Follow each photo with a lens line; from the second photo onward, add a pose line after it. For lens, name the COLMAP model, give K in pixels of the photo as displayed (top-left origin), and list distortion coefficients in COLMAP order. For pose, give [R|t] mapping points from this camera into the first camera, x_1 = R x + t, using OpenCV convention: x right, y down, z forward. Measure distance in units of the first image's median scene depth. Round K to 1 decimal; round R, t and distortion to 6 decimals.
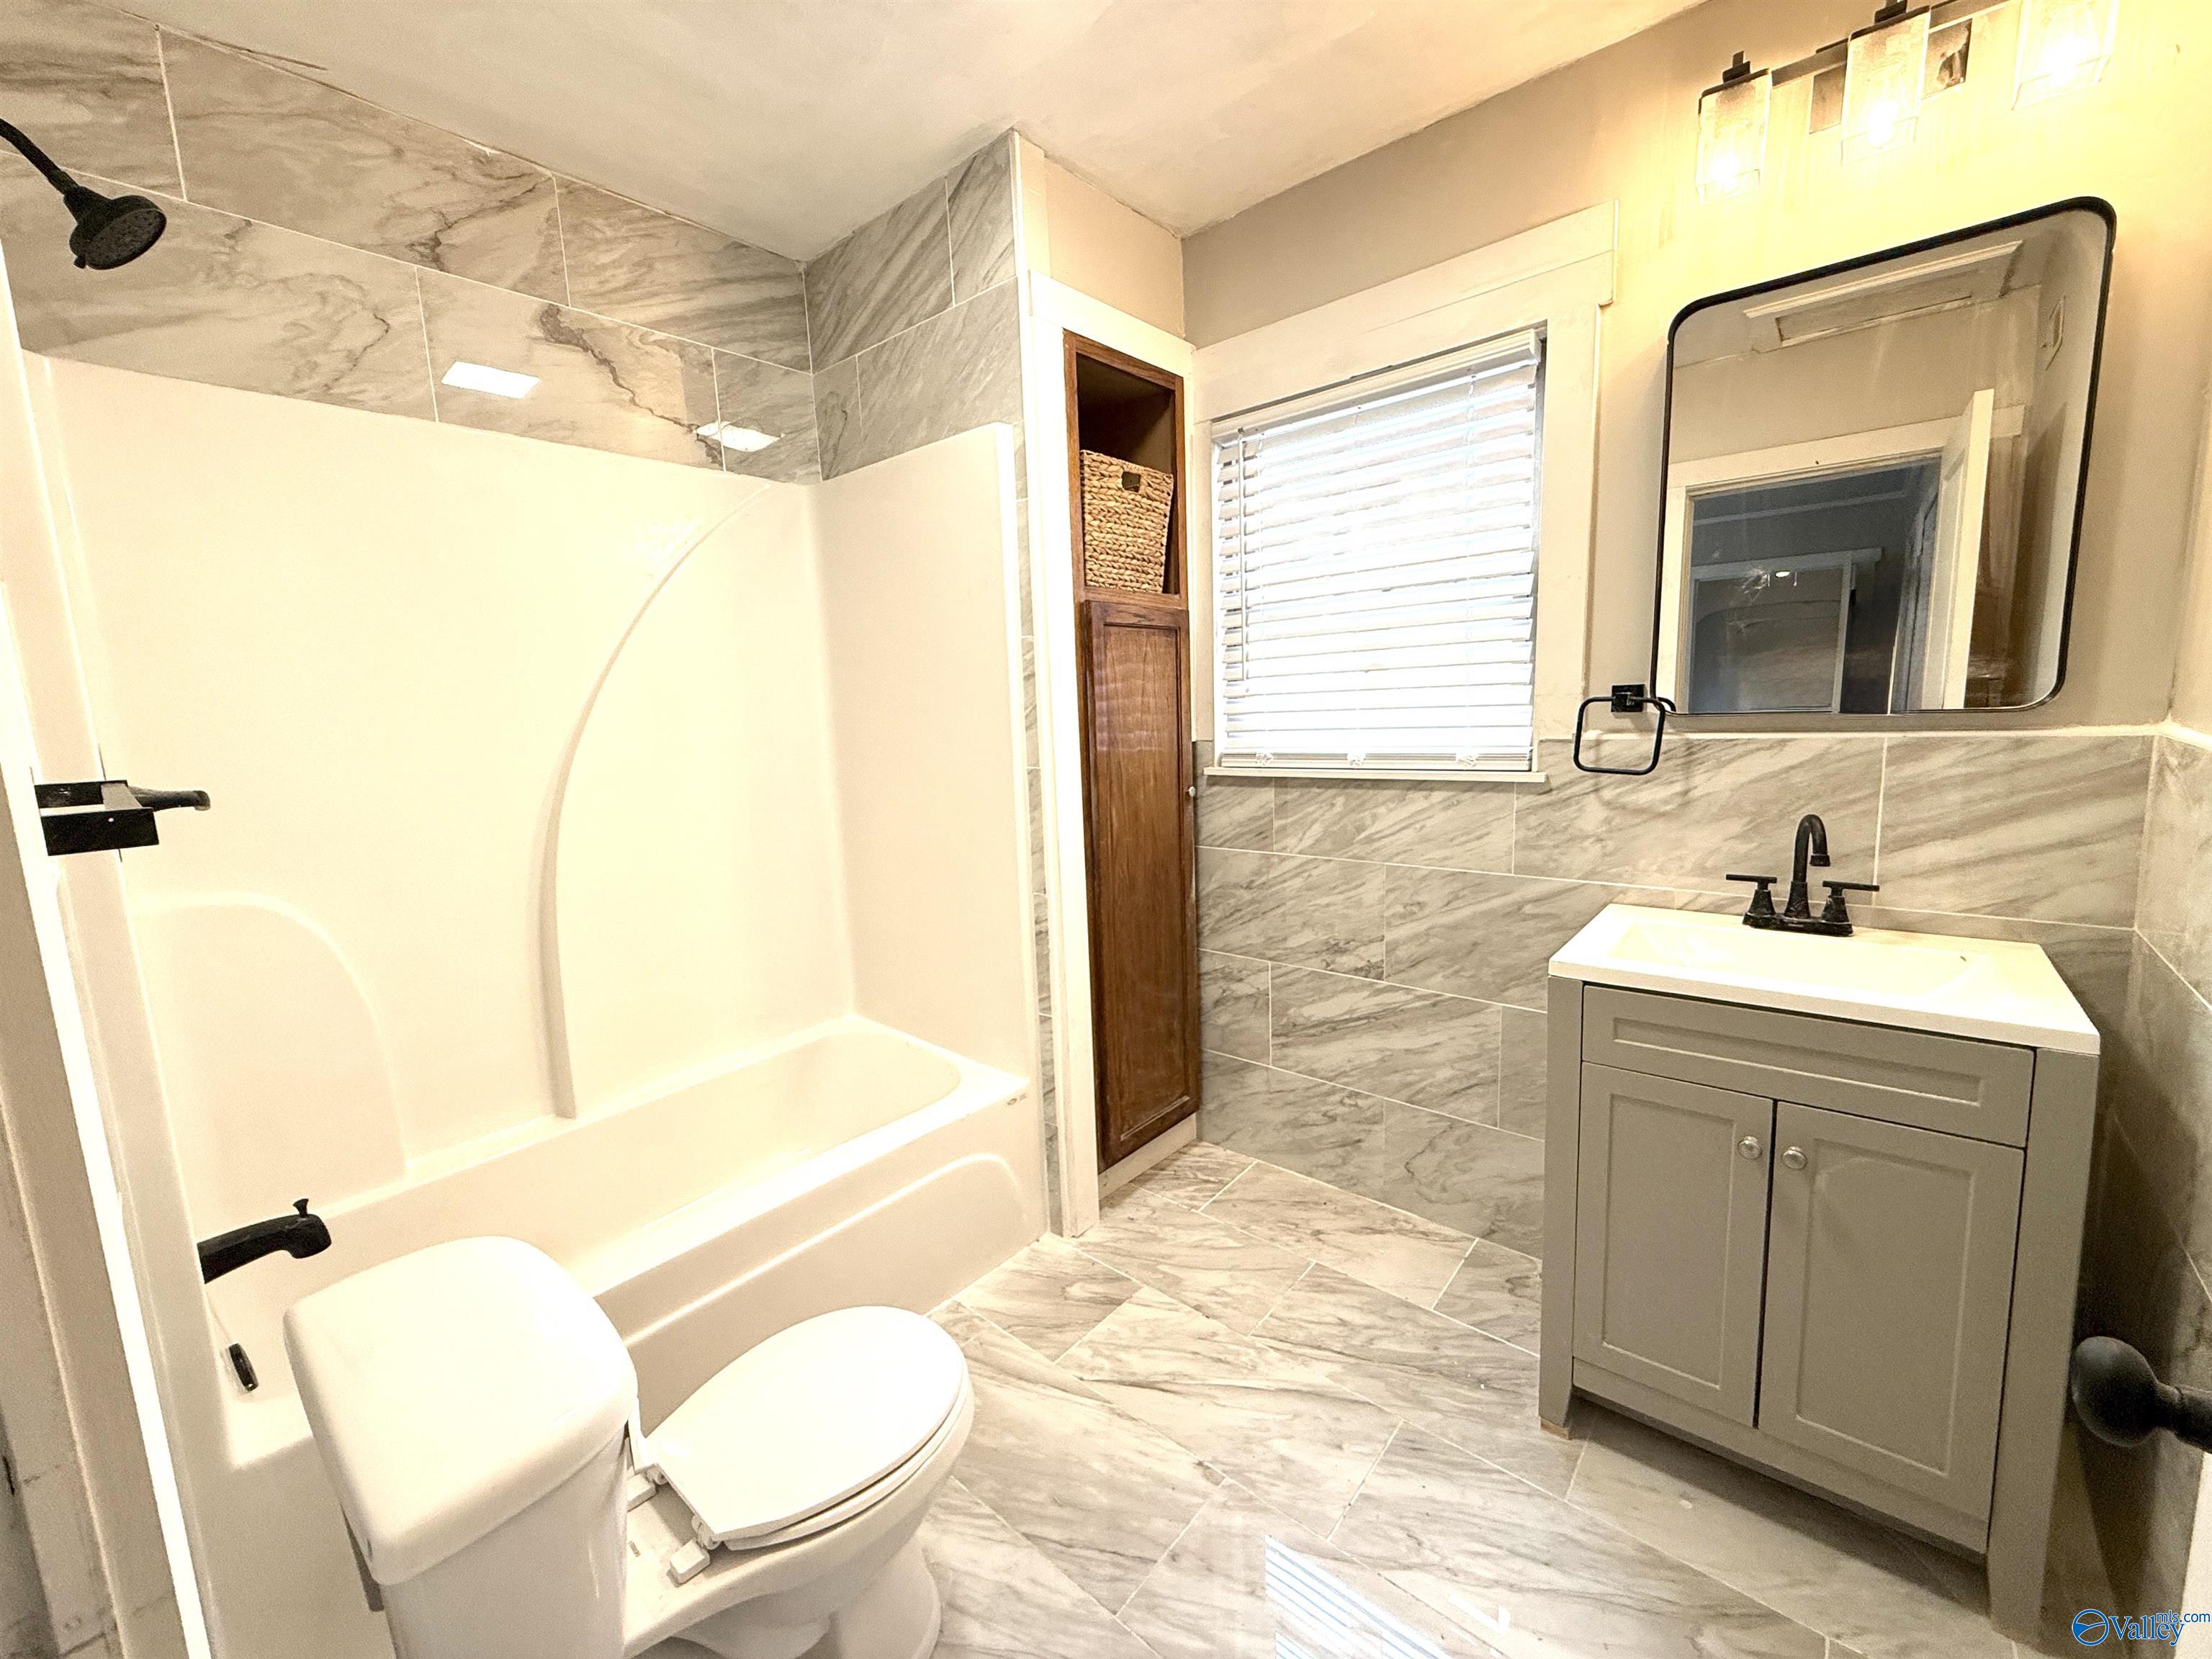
lens RADIAL K [[881.3, 0, 1107.0], [0, 881.3, 826.8], [0, 0, 1]] dist [-0.001463, 0.000004]
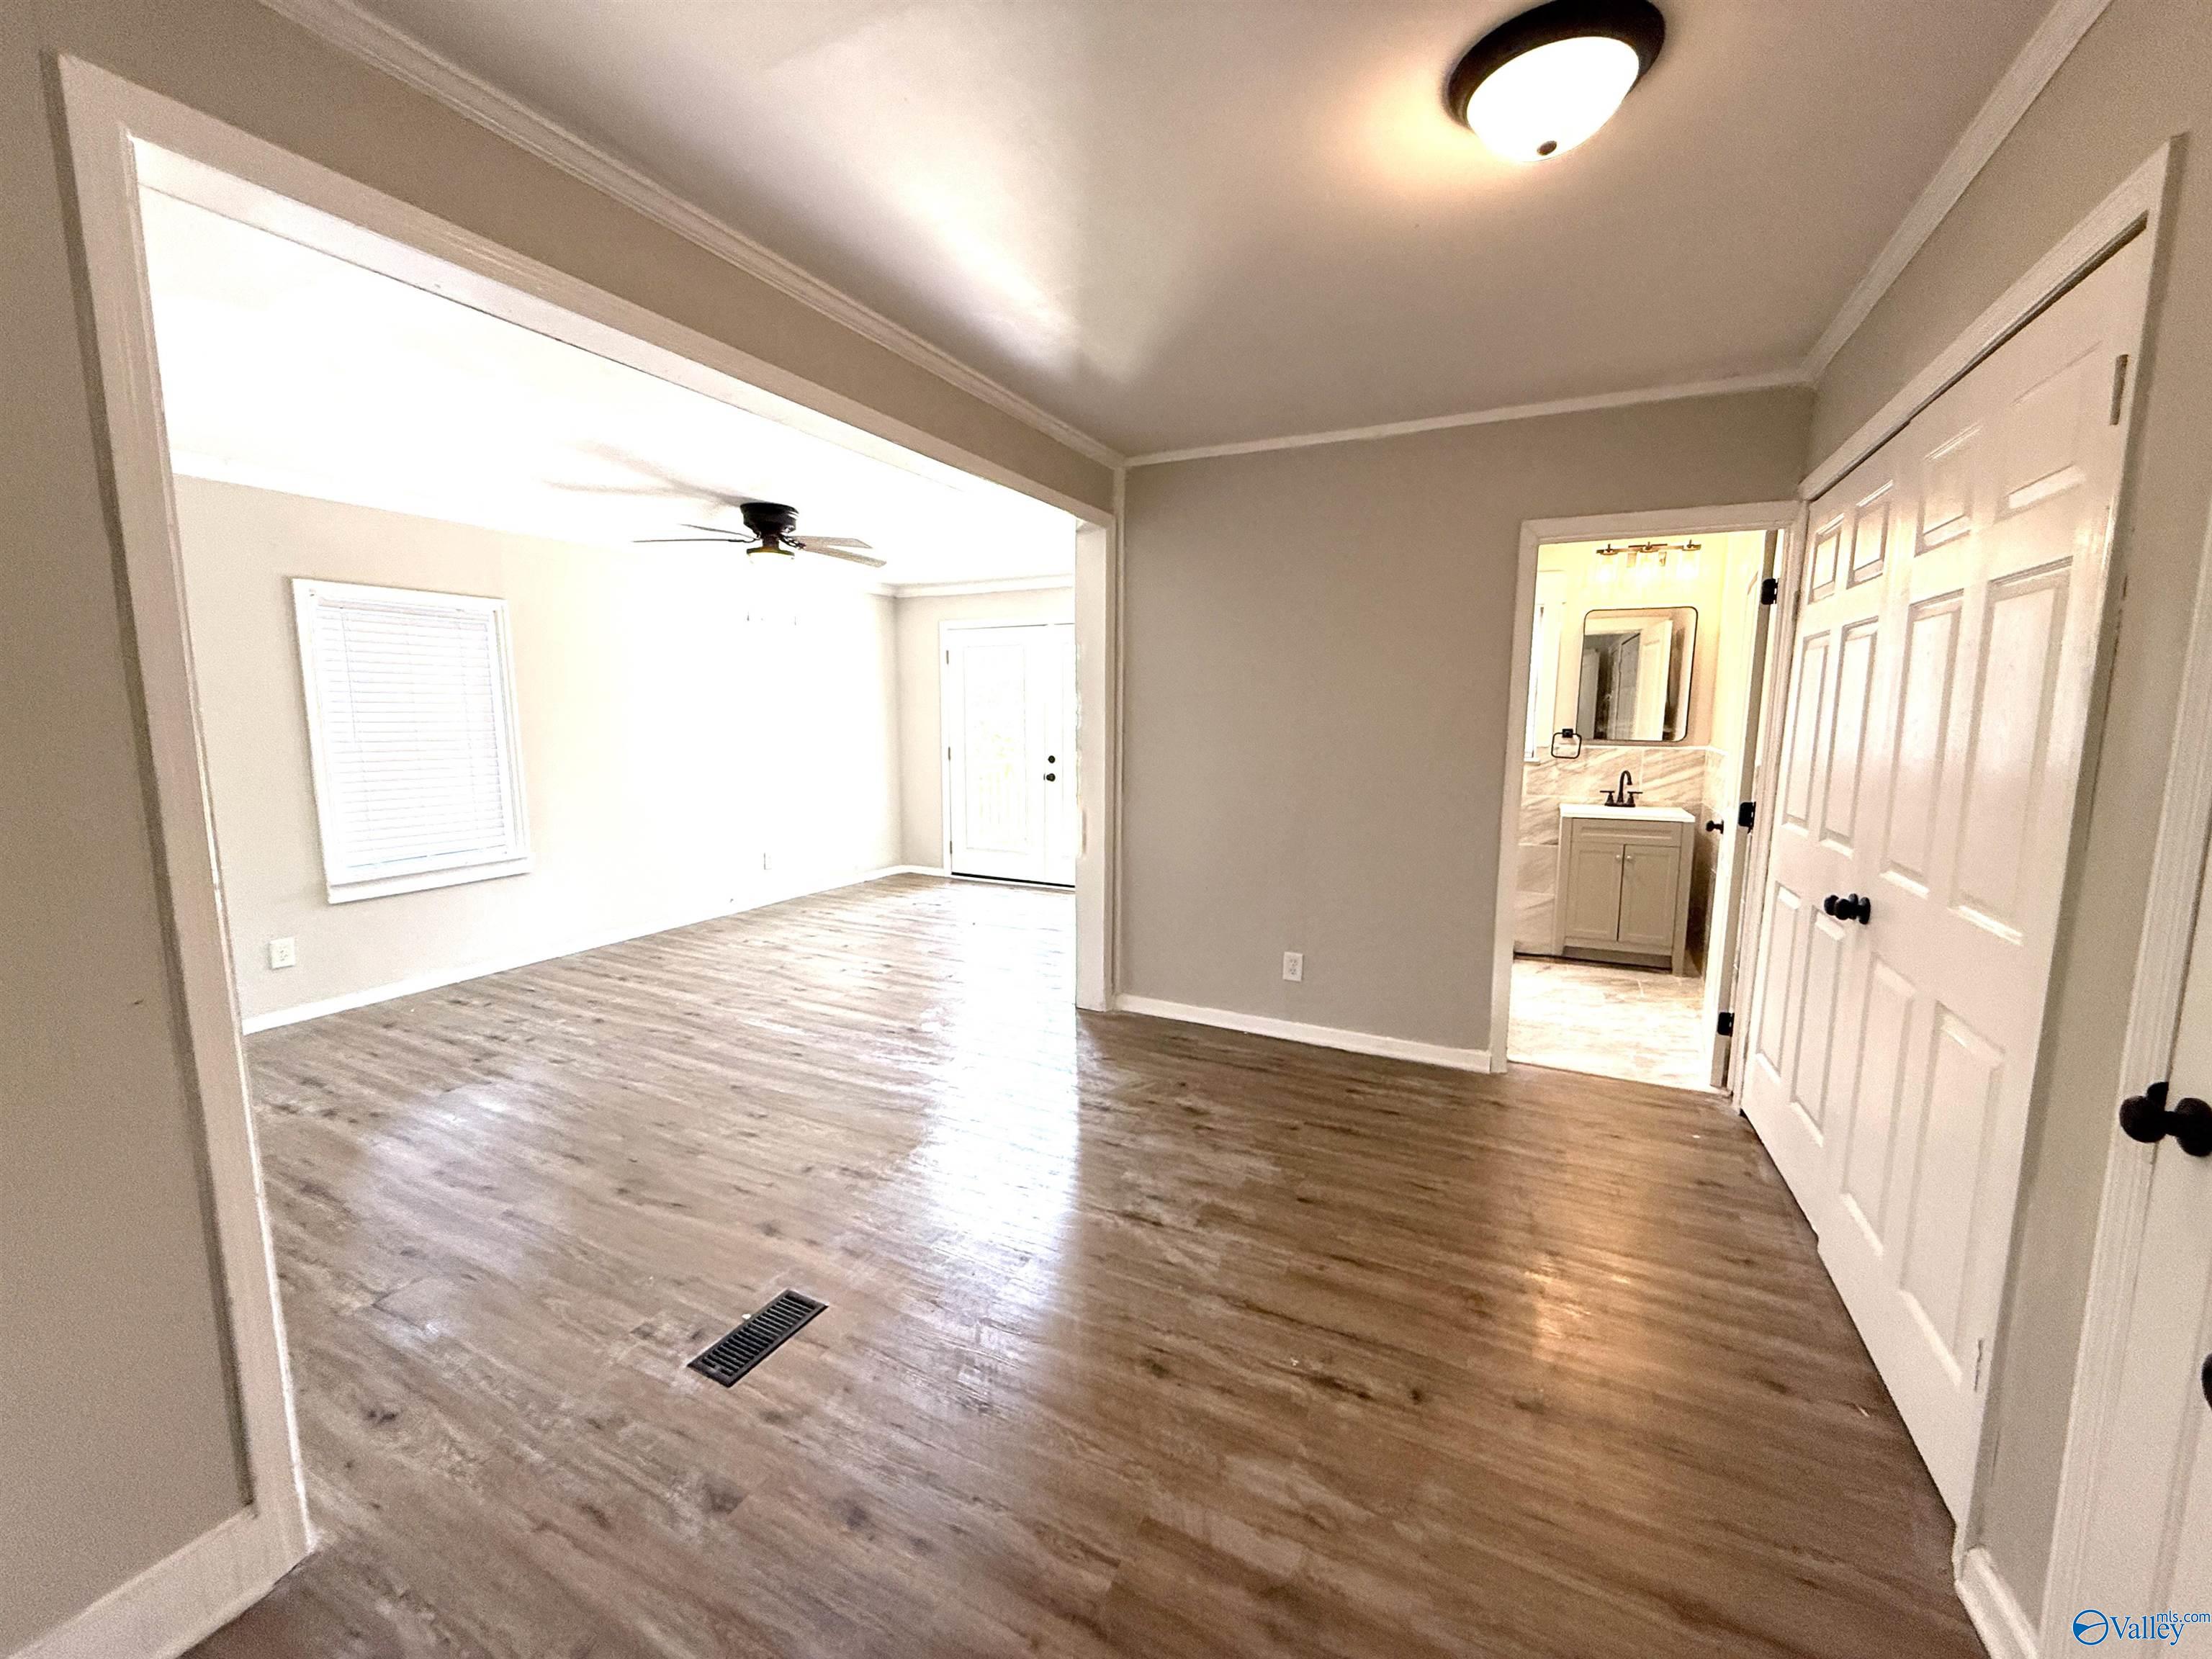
lens RADIAL K [[881.3, 0, 1097.9], [0, 881.3, 835.8], [0, 0, 1]] dist [-0.001463, 0.000004]
pose [[0.967421, 0.004977, 0.253125, -1.933502], [-0.004734, 0.999988, -0.001570, 0.241837], [-0.253130, 0.000321, 0.967432, -1.682915]]
